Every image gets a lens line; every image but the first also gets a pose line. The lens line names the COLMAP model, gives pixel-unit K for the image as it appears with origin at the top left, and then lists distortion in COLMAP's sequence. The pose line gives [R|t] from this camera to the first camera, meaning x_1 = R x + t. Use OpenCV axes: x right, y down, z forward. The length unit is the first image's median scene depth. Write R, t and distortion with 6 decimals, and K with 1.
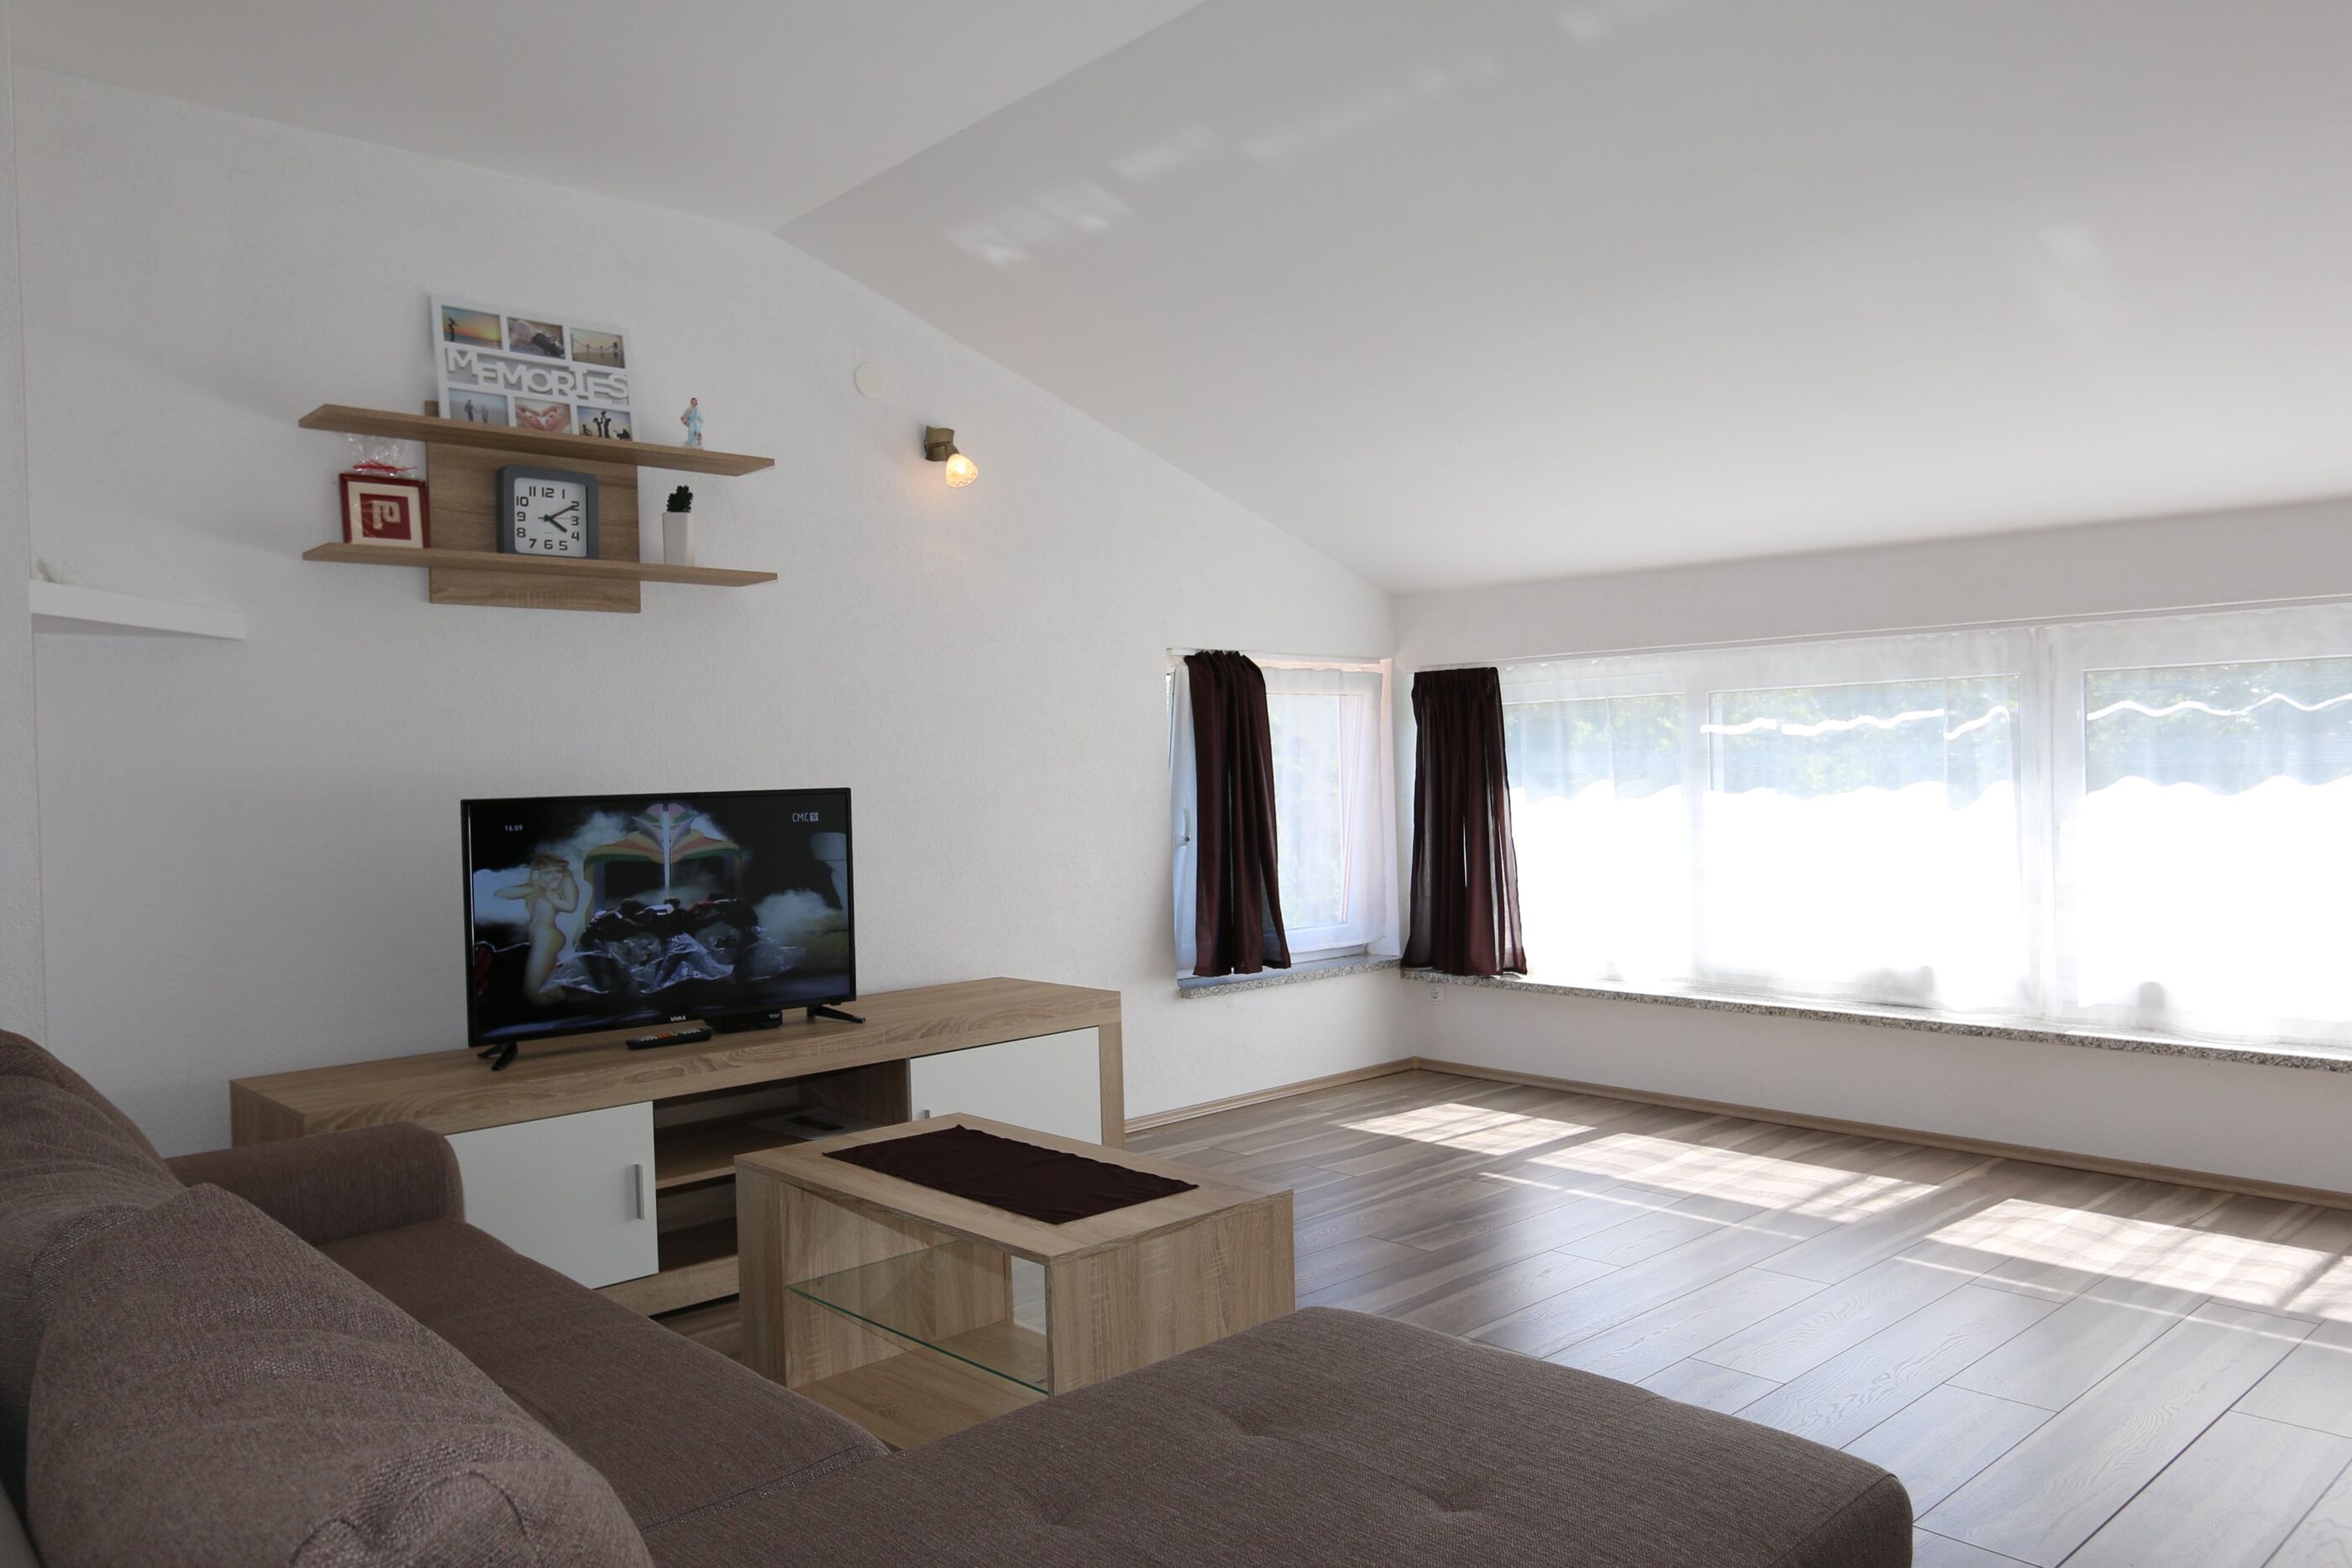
lens RADIAL K [[1632.9, 0, 1176.0], [0, 1632.9, 784.0], [0, 0, 1]] dist [-0.006375, -0.002103]
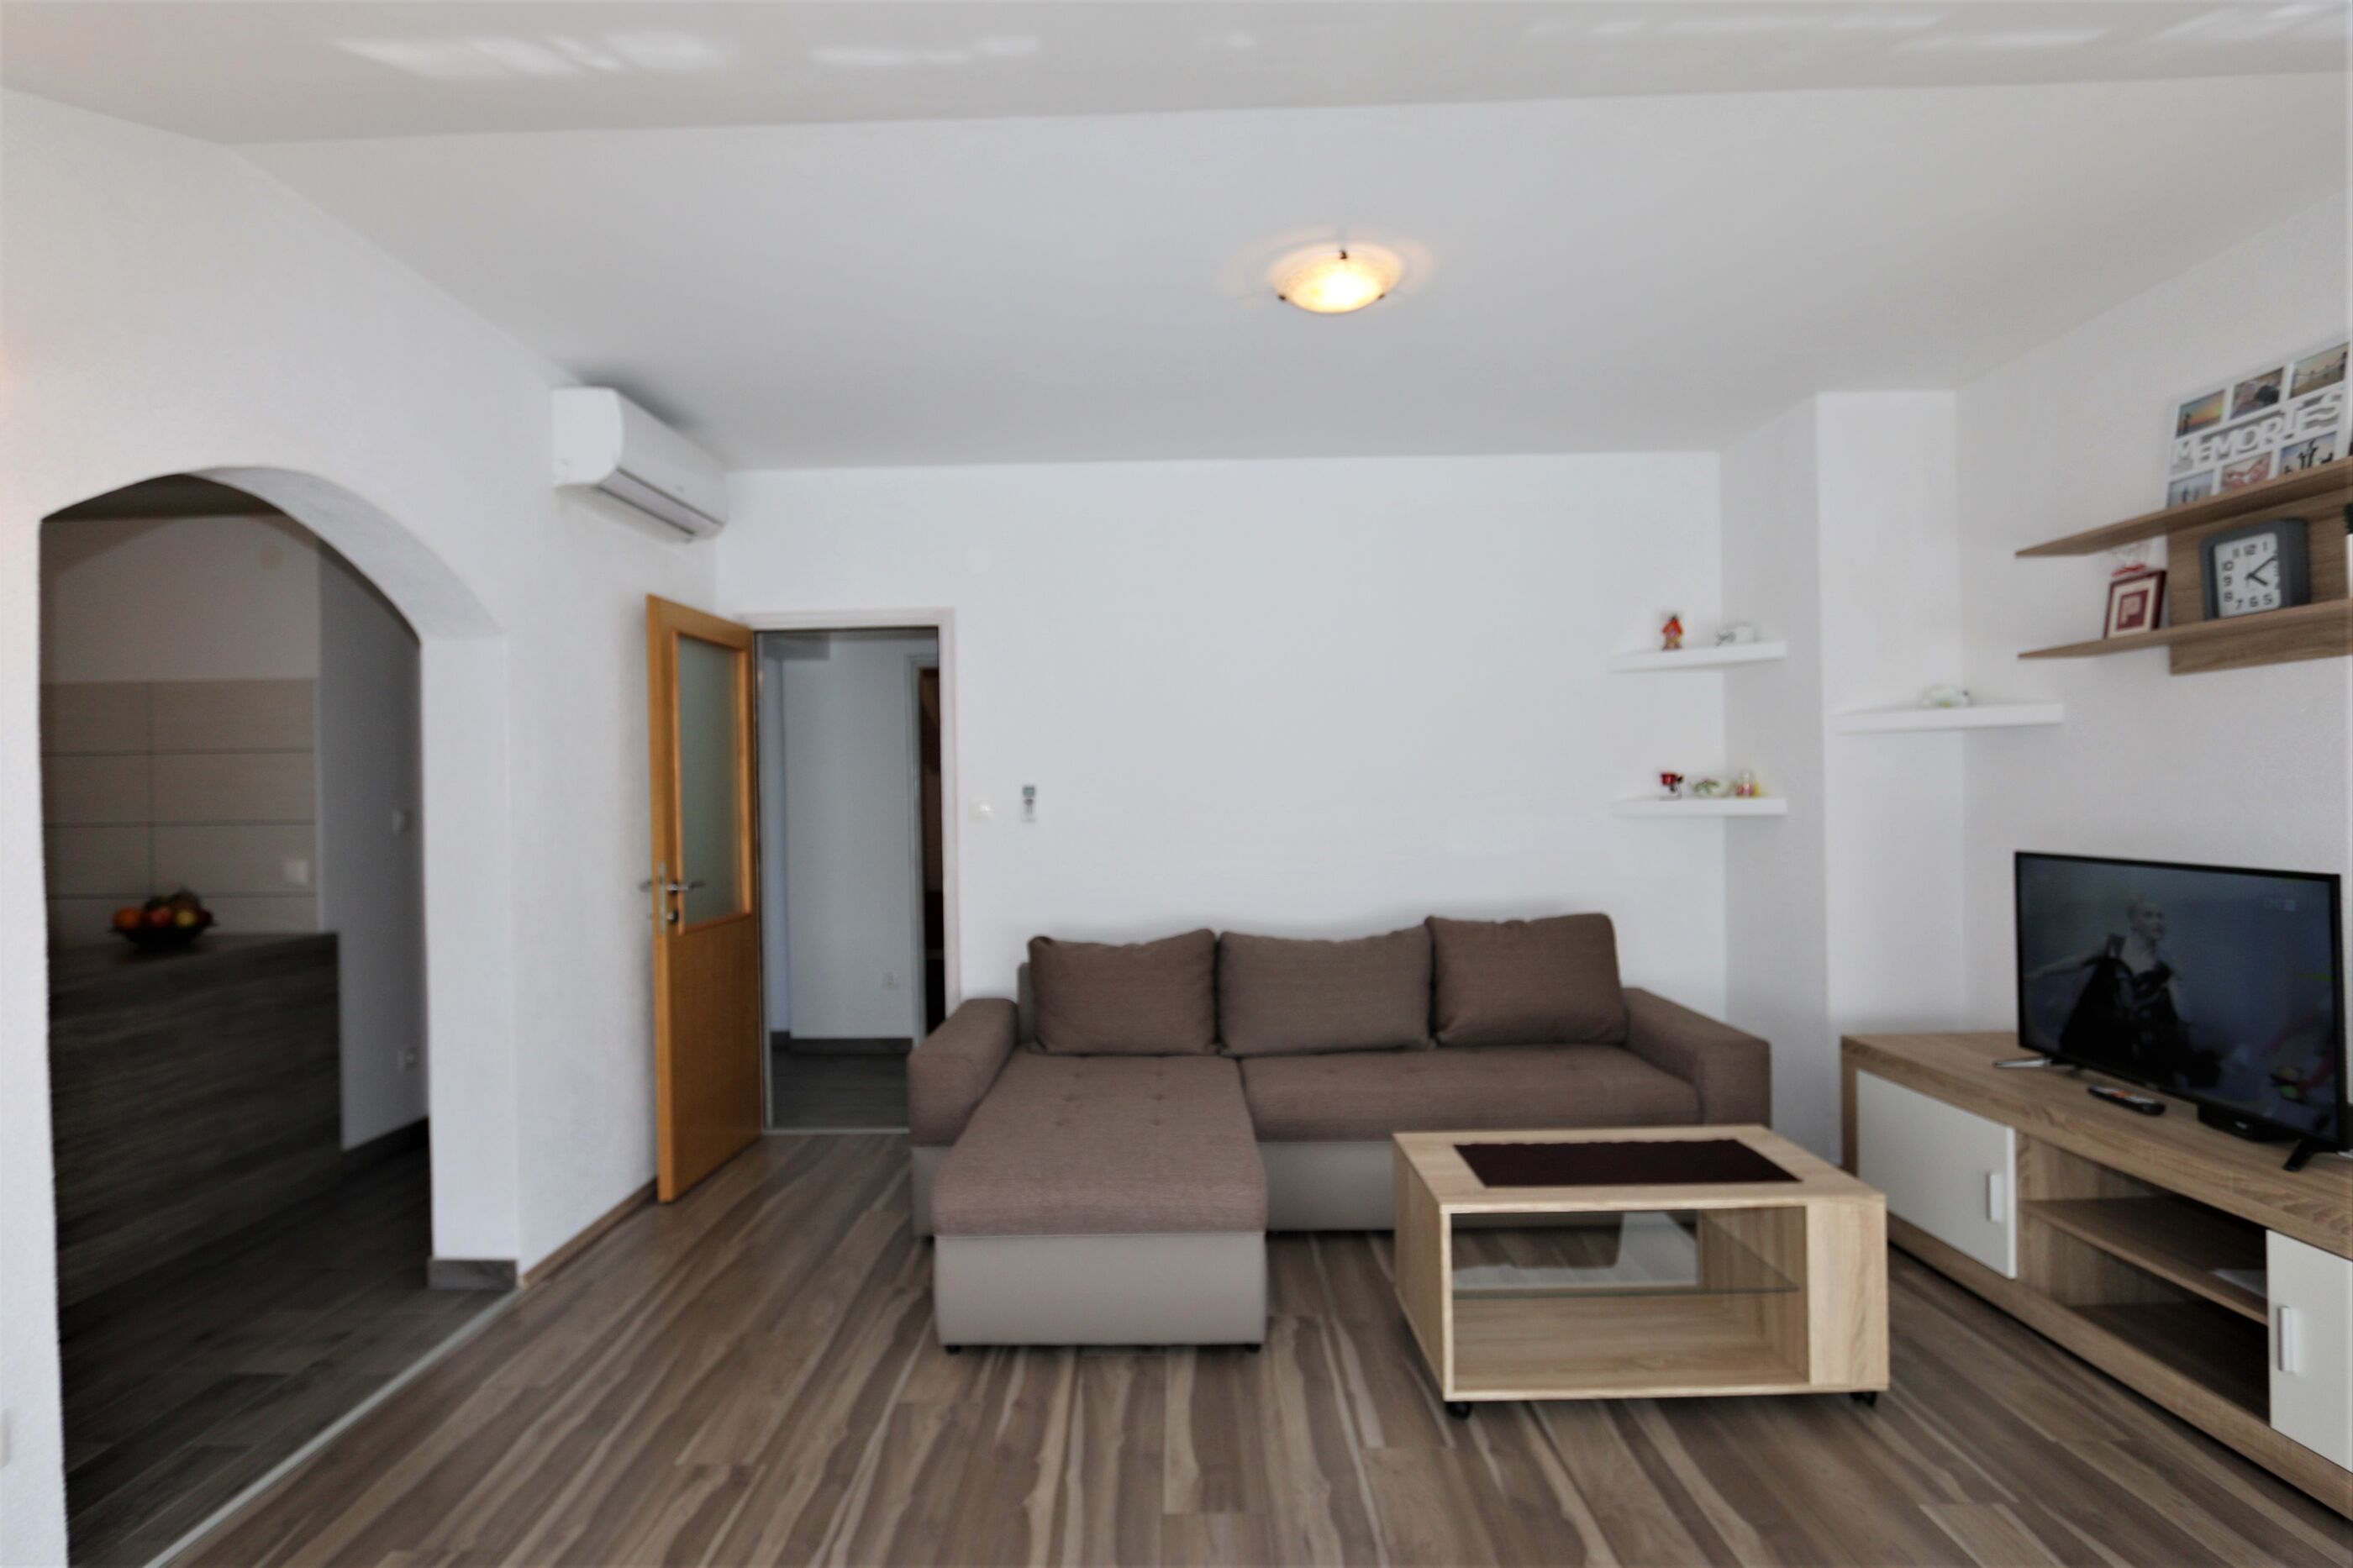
lens RADIAL K [[1171.7, 0, 1176.5], [0, 1171.7, 784.0], [0, 0, 1]] dist [-0.001013, -0.000169]
pose [[-0.678282, 0.034777, -0.733978, 0.592186], [0.031840, 0.999332, 0.017926, -0.069594], [0.734111, -0.011211, -0.678937, 1.004989]]
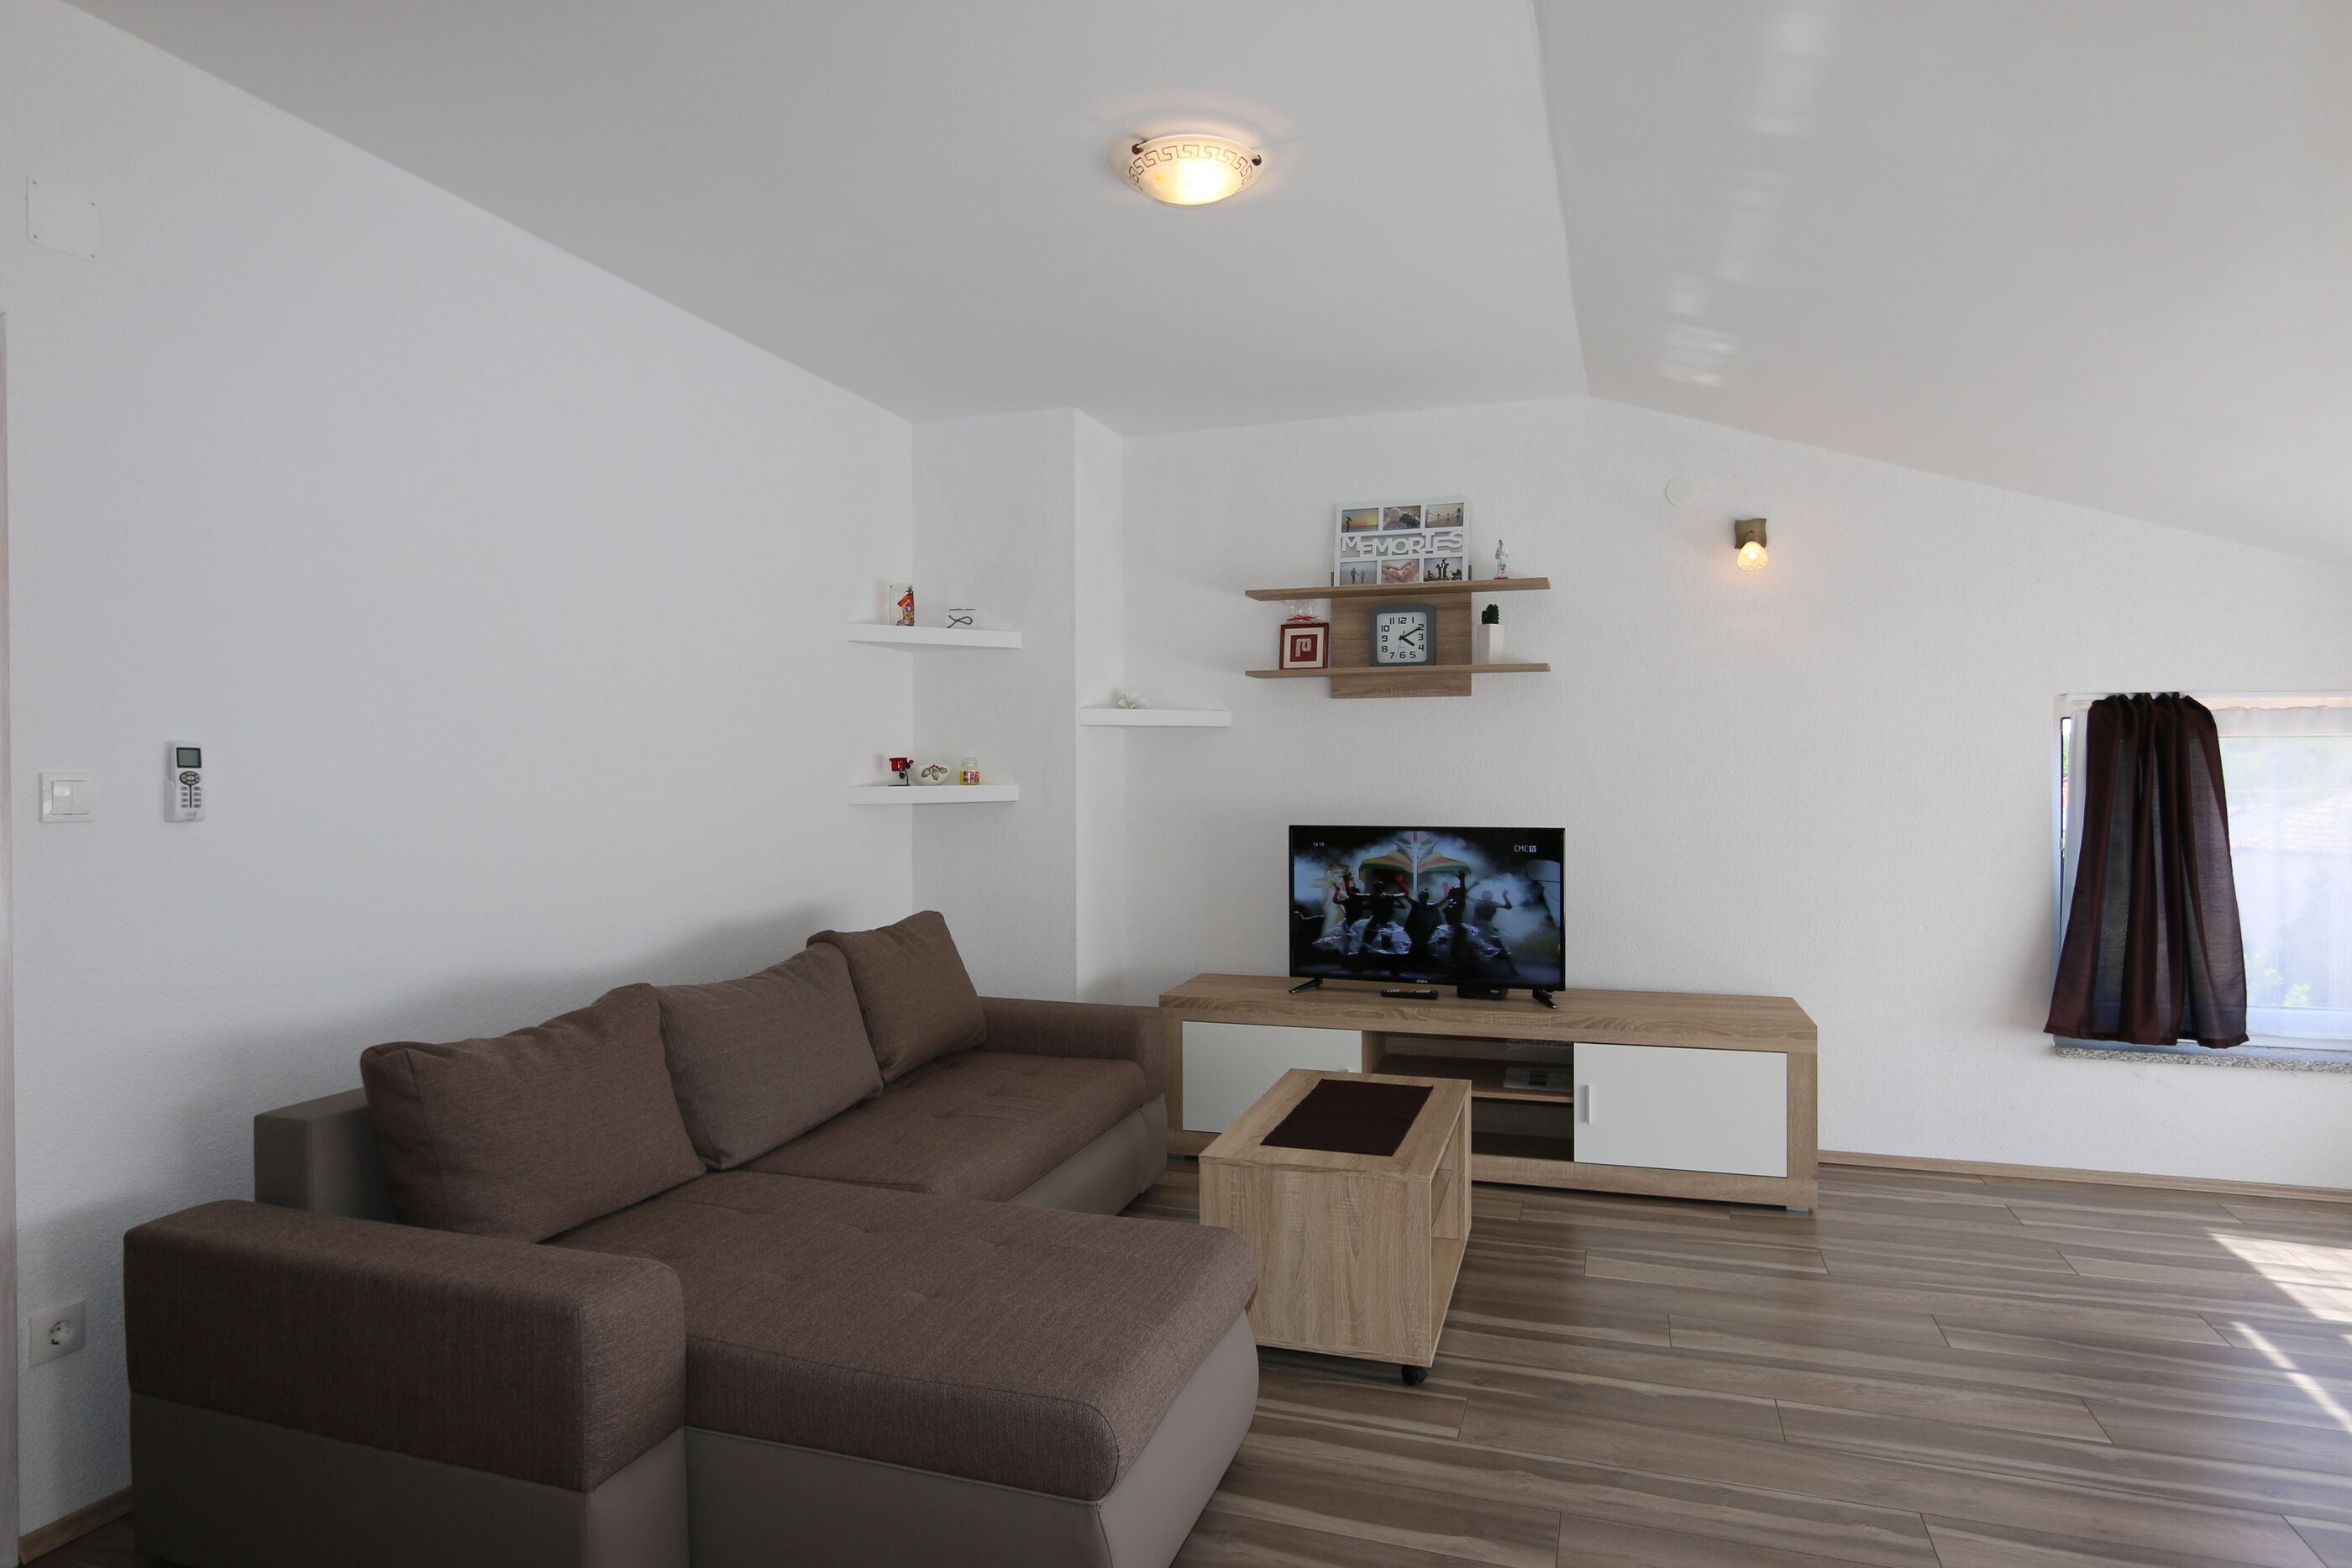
lens RADIAL K [[1355.1, 0, 1176.0], [0, 1355.1, 784.0], [0, 0, 1]] dist [-0.001156, 0.001133]
pose [[0.490008, 0.031868, -0.871135, 0.607726], [-0.017380, 0.999490, 0.026788, -0.058046], [0.871545, 0.002014, 0.490312, 0.206339]]
